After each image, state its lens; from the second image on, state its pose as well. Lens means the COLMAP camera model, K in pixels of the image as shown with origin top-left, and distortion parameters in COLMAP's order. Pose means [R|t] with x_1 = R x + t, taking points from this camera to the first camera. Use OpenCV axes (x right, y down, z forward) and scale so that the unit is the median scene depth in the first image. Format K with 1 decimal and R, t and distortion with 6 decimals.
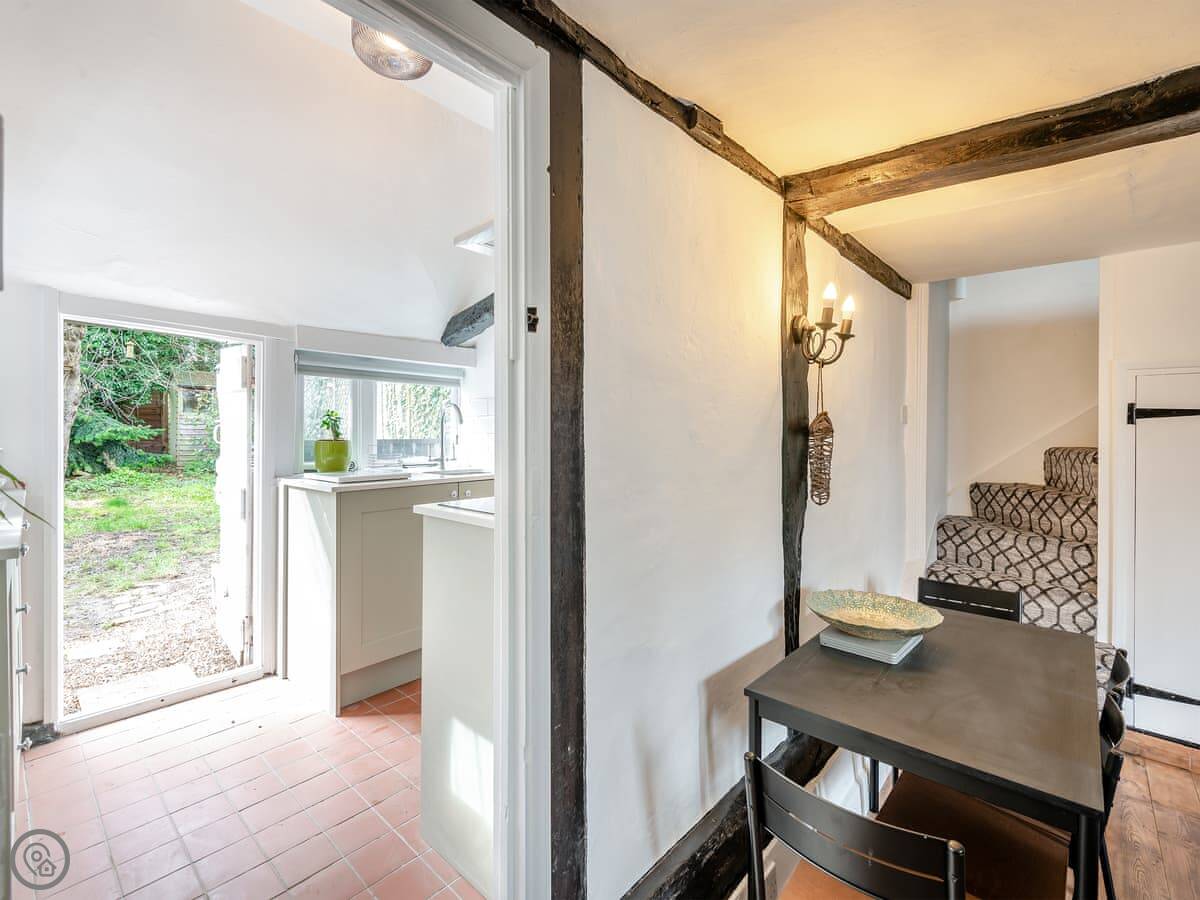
lens RADIAL K [[544.7, 0, 599.3], [0, 544.7, 438.9], [0, 0, 1]] dist [-0.000692, -0.001351]
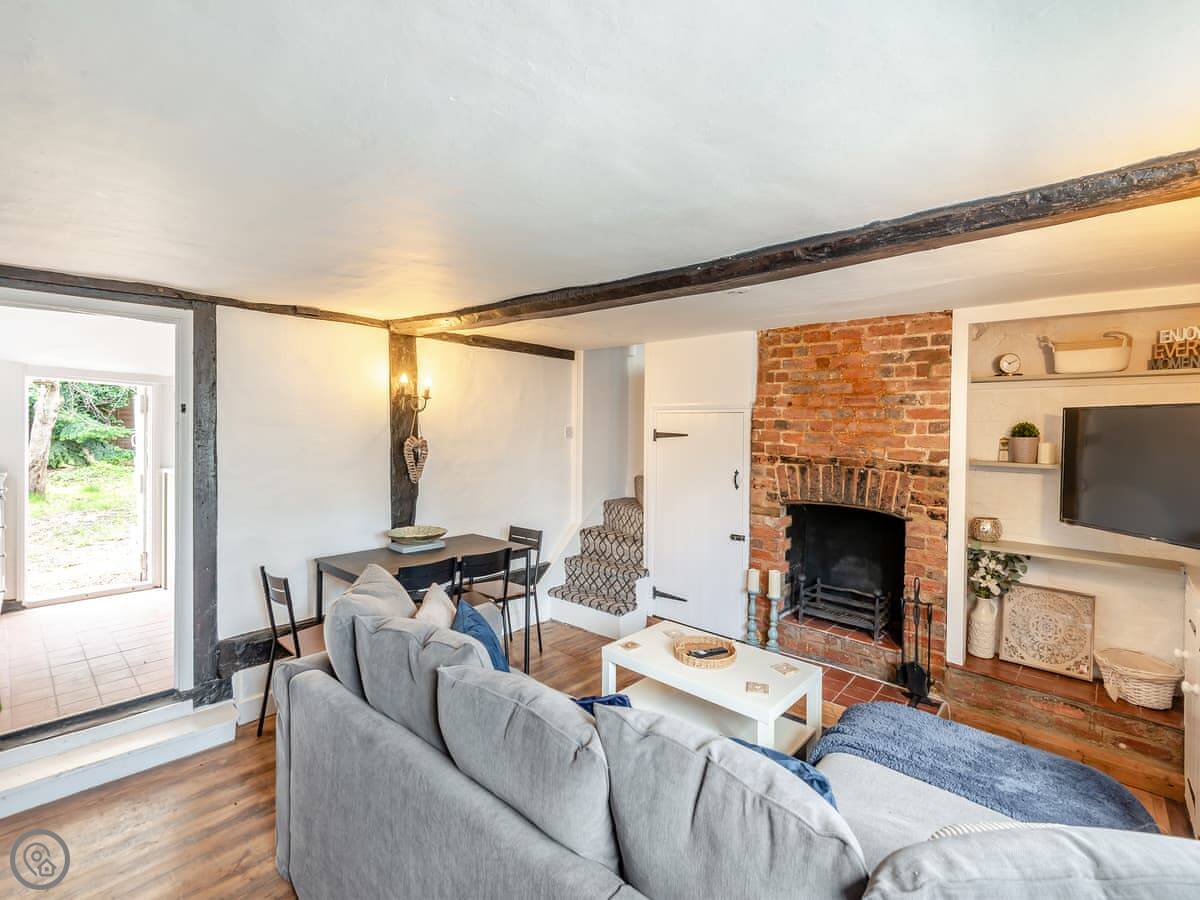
lens RADIAL K [[550.6, 0, 633.2], [0, 550.6, 438.8], [0, 0, 1]] dist [0.001535, -0.006176]
pose [[0.999633, 0.010007, 0.025178, 0.372421], [-0.010083, 0.999945, 0.002900, -0.017058], [-0.025147, -0.003153, 0.999679, -0.329497]]
